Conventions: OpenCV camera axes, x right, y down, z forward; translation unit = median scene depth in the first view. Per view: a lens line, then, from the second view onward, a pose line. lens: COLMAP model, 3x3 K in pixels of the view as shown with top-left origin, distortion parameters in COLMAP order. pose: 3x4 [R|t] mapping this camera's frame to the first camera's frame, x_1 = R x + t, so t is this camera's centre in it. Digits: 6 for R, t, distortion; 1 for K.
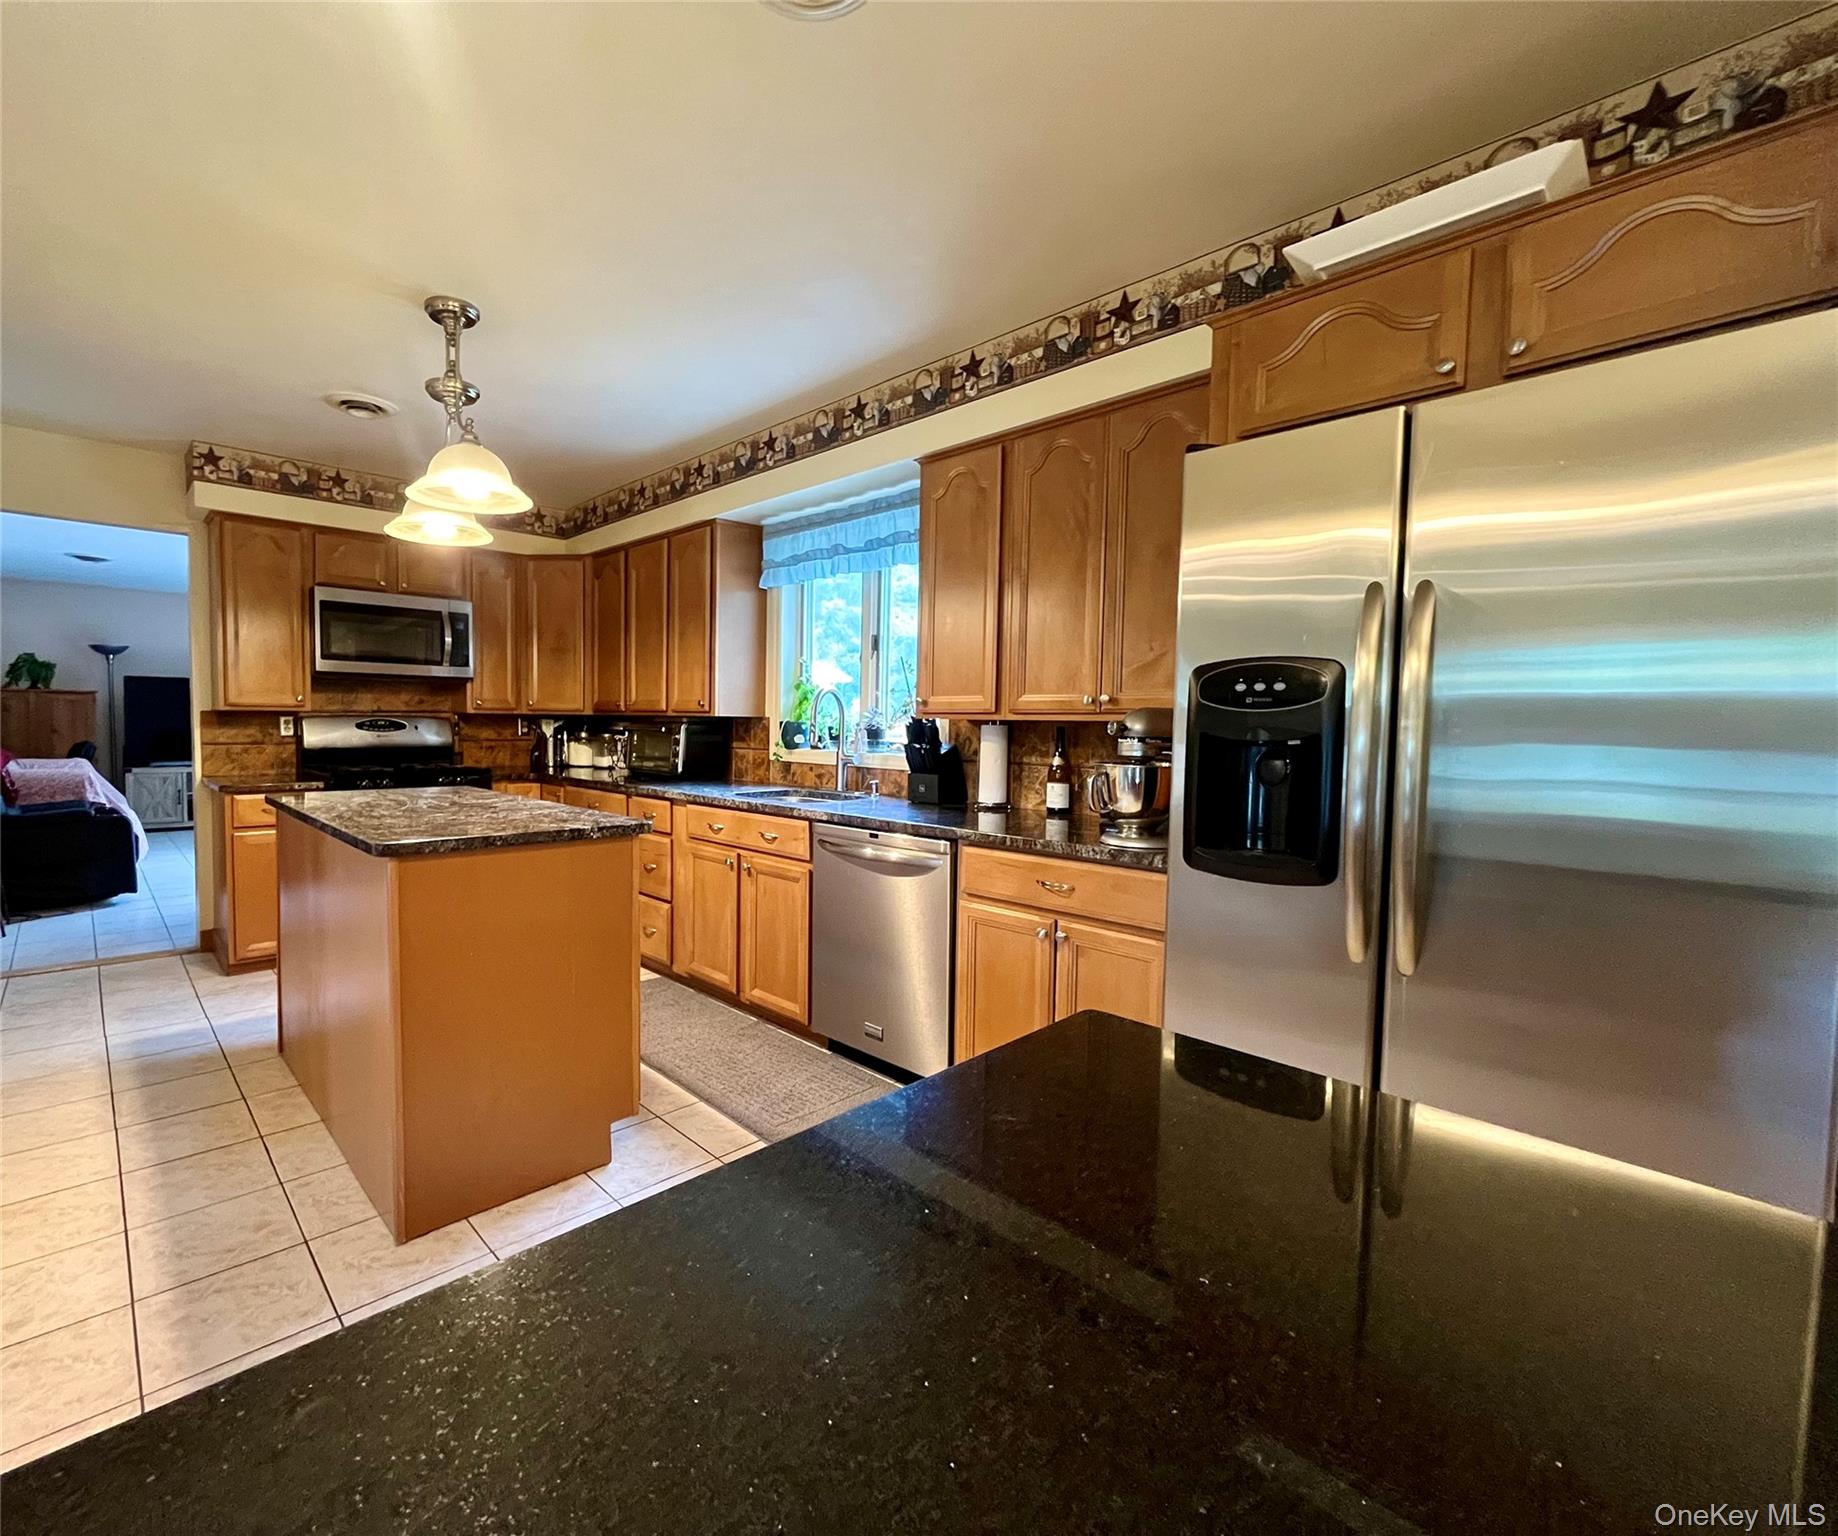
lens RADIAL K [[829.1, 0, 808.6], [0, 829.1, 766.0], [0, 0, 1]] dist [-0.004474, 0.000674]
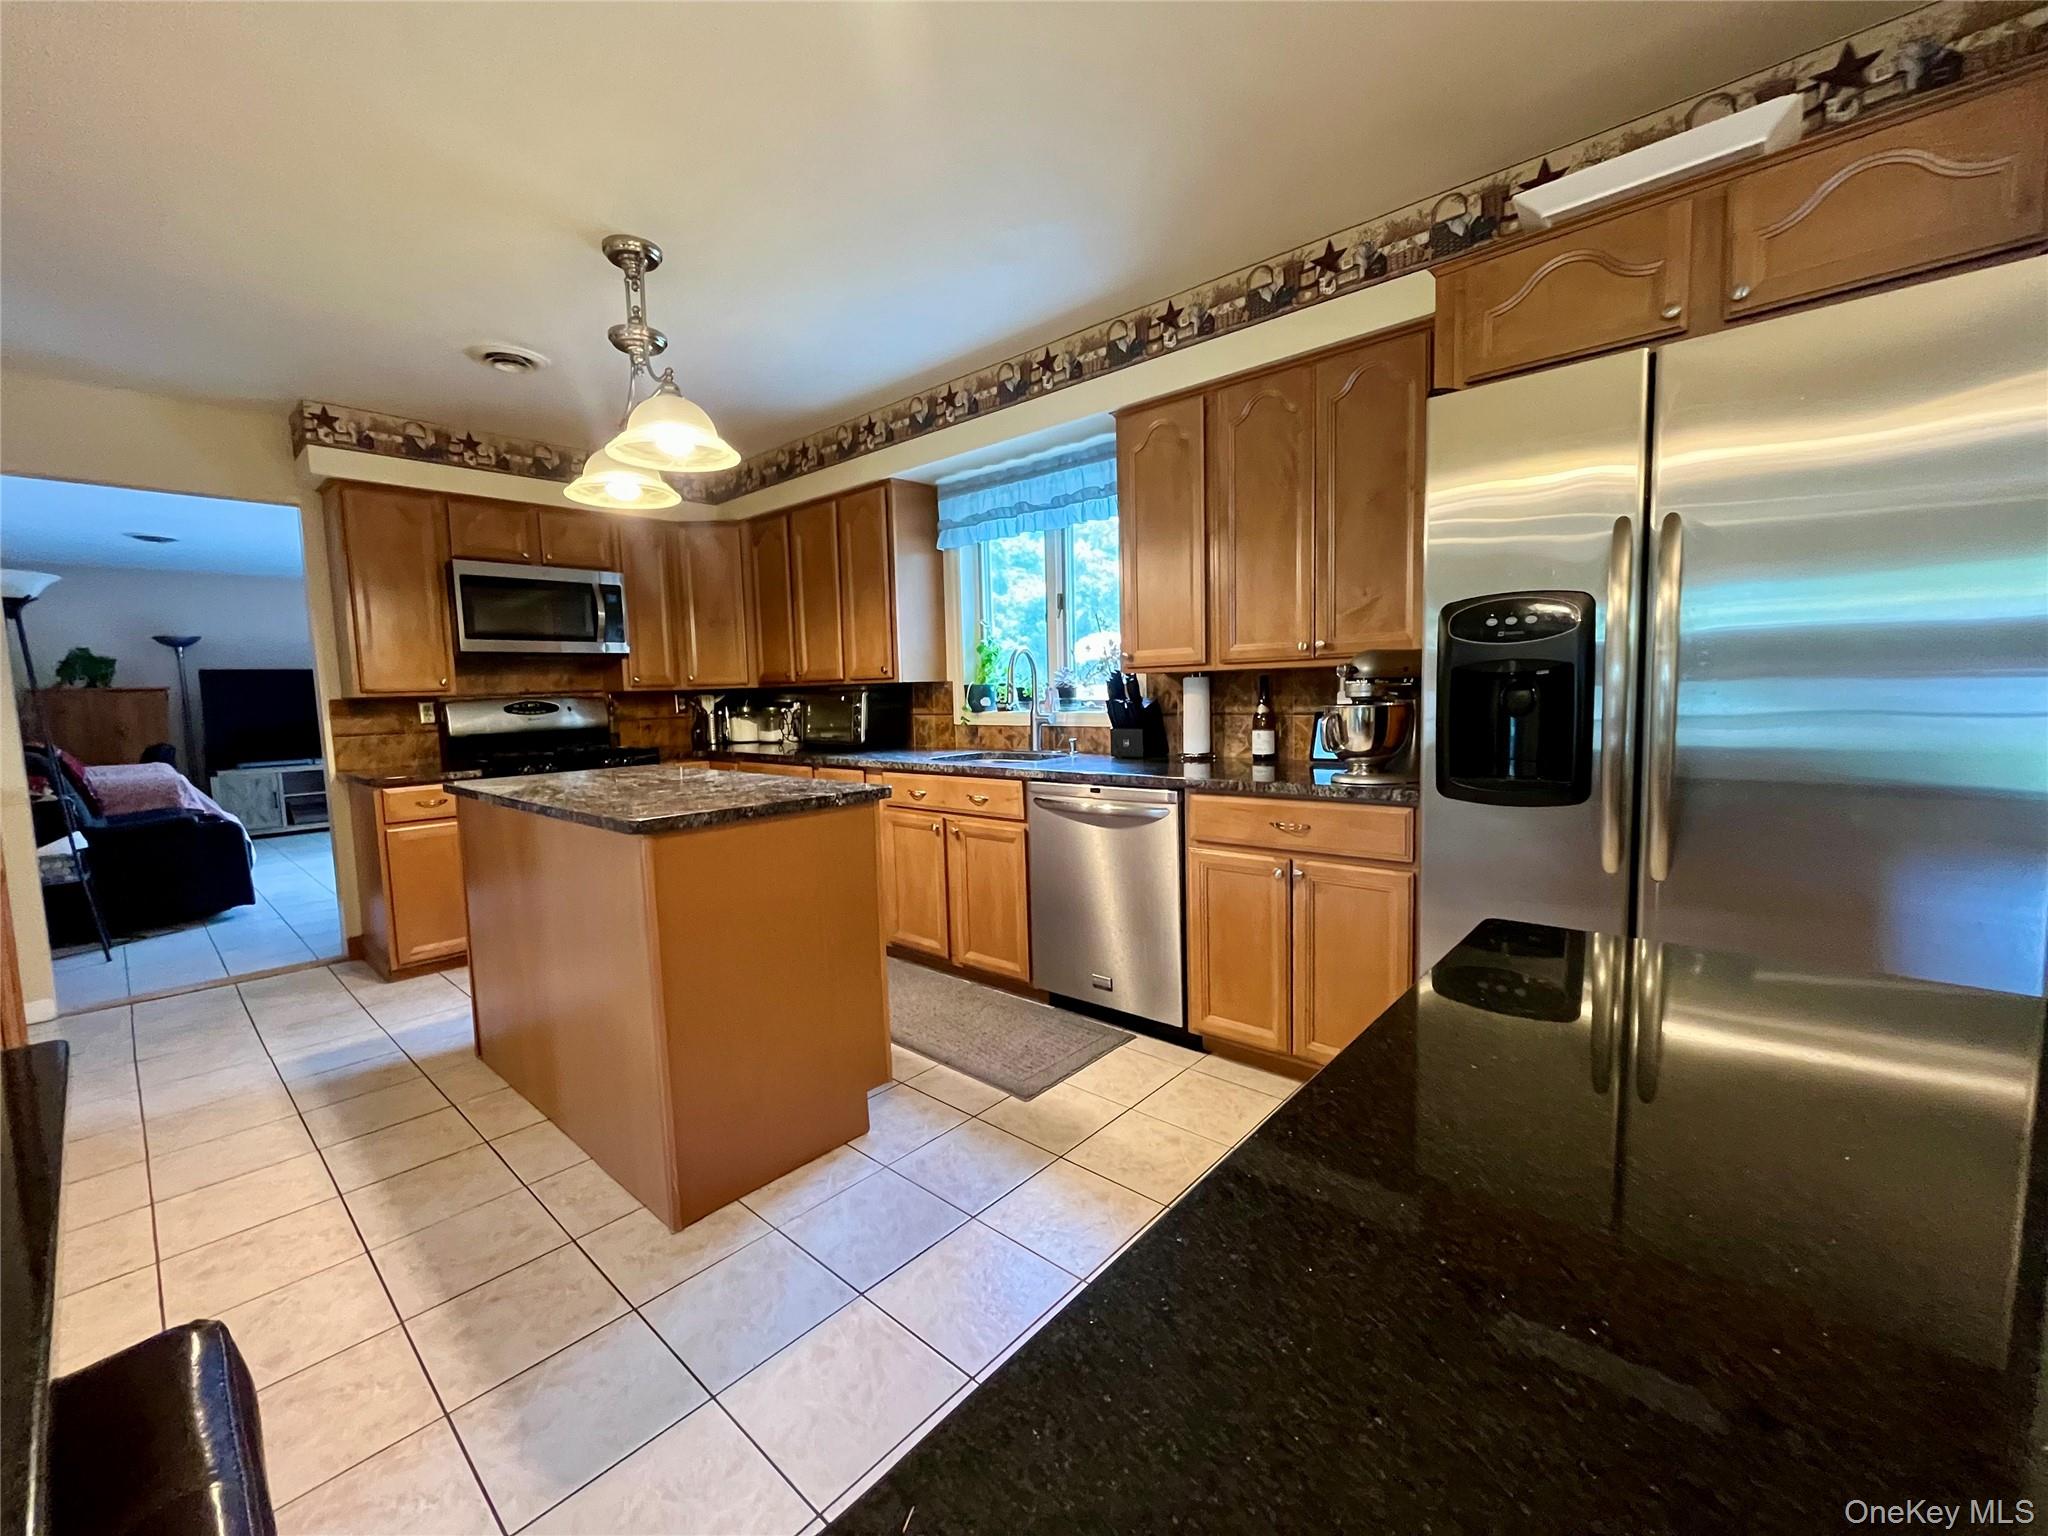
lens RADIAL K [[829.1, 0, 1018.9], [0, 829.1, 765.8], [0, 0, 1]] dist [-0.003814, 0.000518]
pose [[0.992970, -0.051972, 0.106343, -0.101982], [0.048033, 0.998073, 0.039280, 0.008682], [-0.108180, -0.033896, 0.993553, 0.007535]]
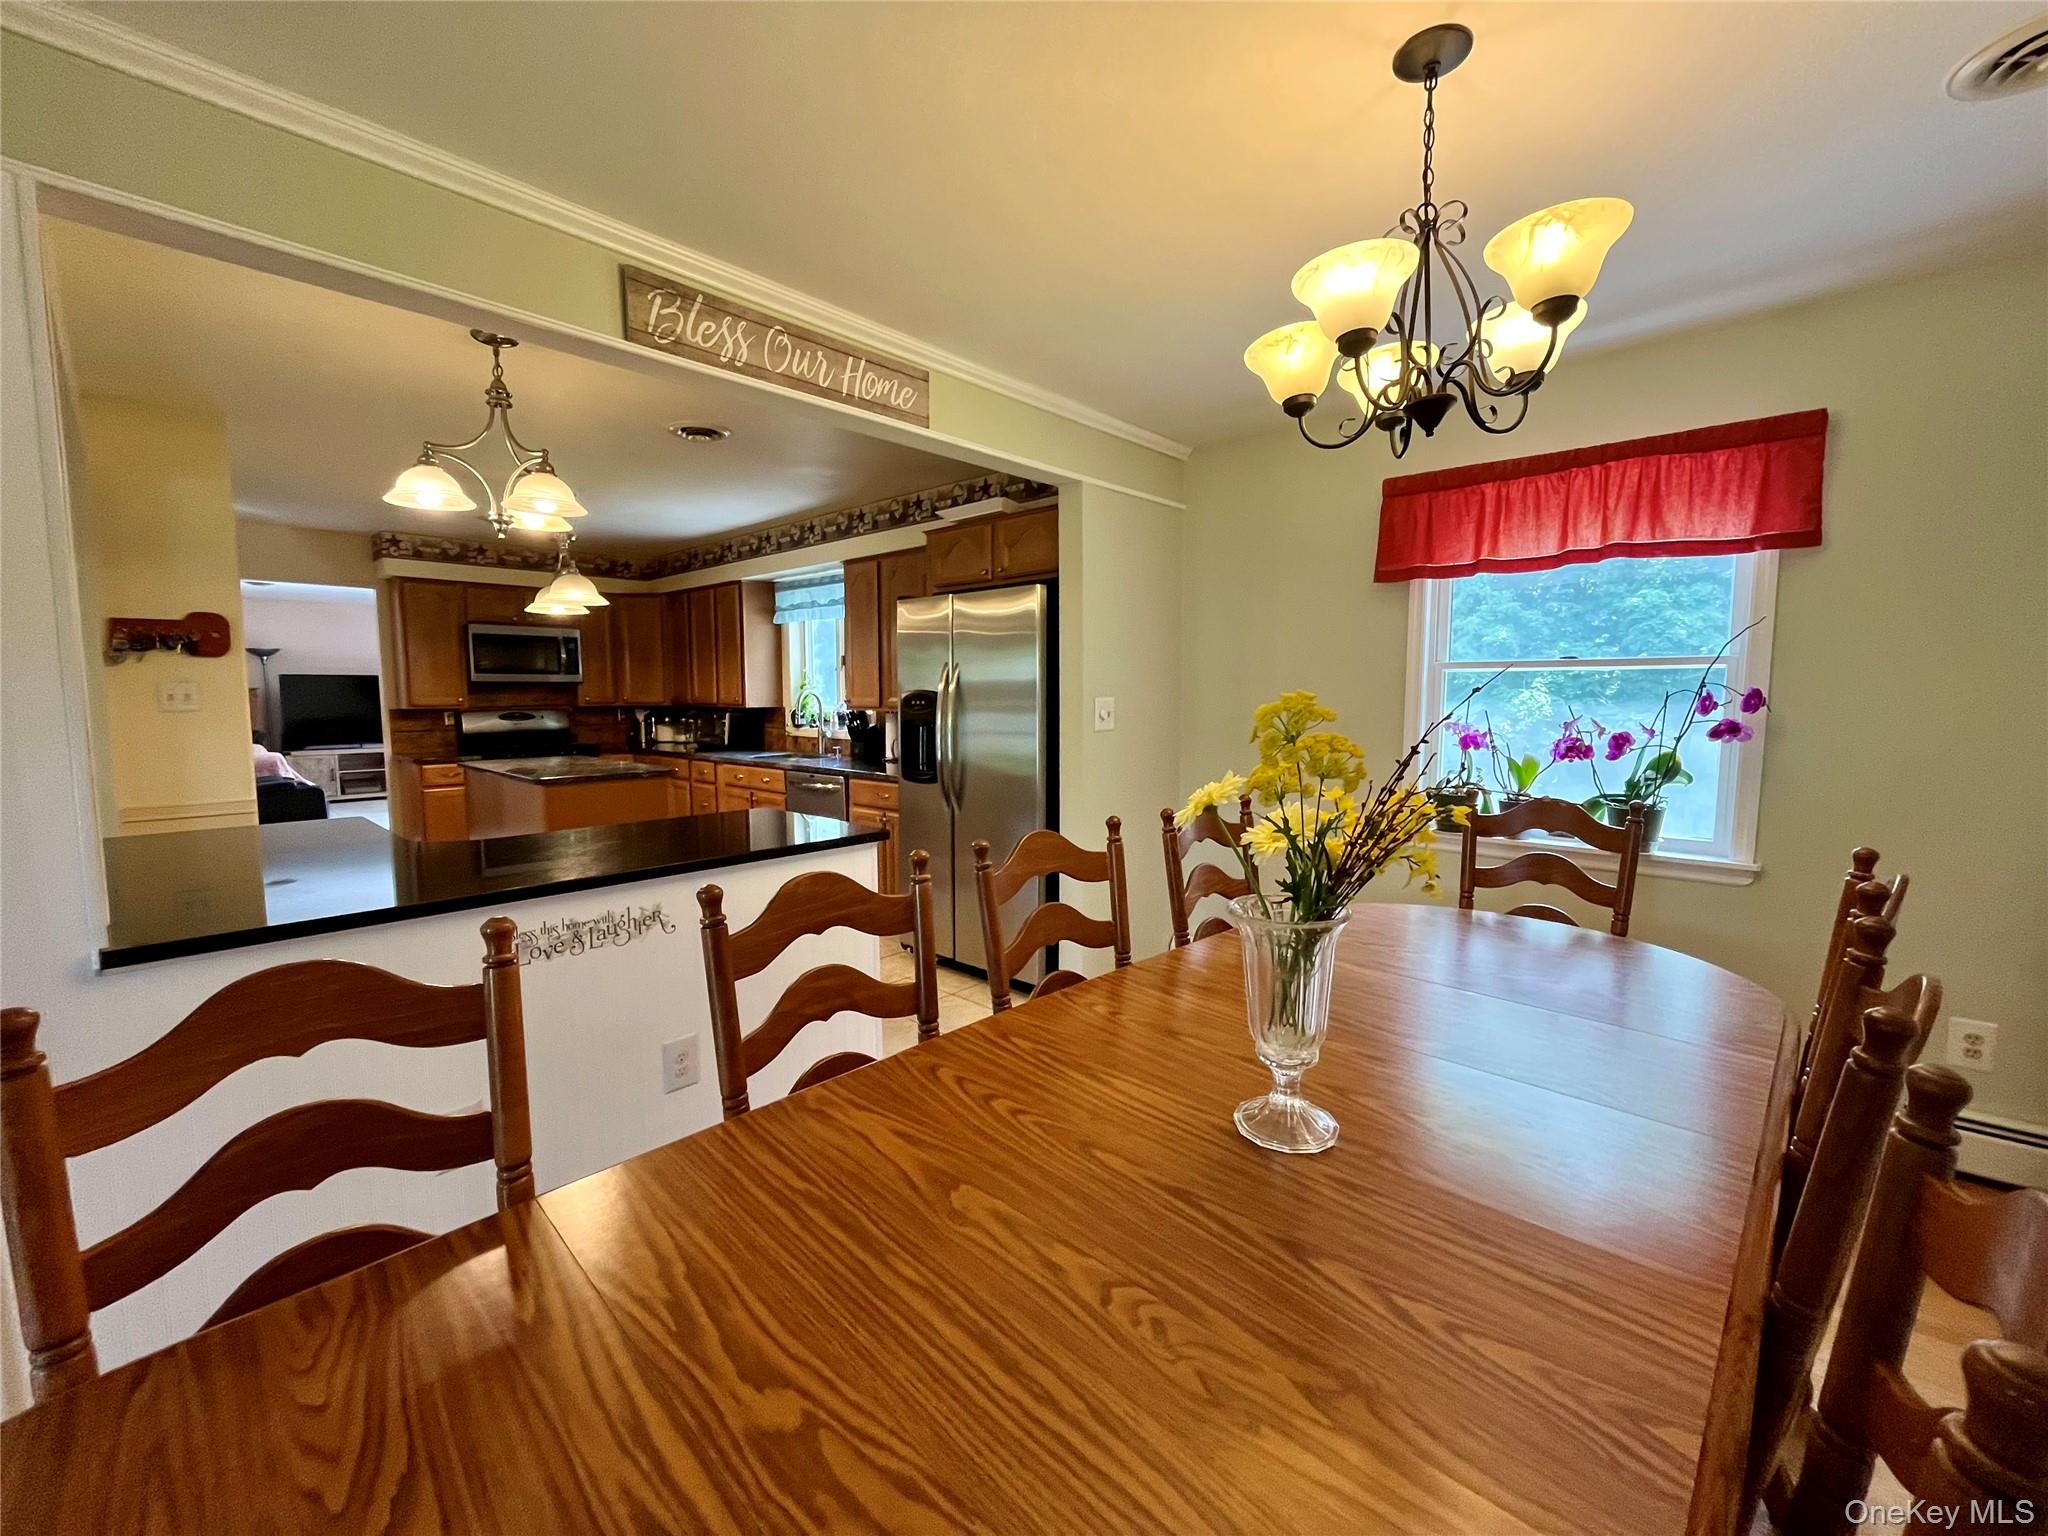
lens RADIAL K [[829.1, 0, 1016.9], [0, 829.1, 763.9], [0, 0, 1]] dist [-0.003814, 0.000518]
pose [[0.995769, -0.023523, 0.088832, 0.314067], [0.020597, 0.999220, 0.033706, 0.004083], [-0.089555, -0.031733, 0.995476, -0.735374]]
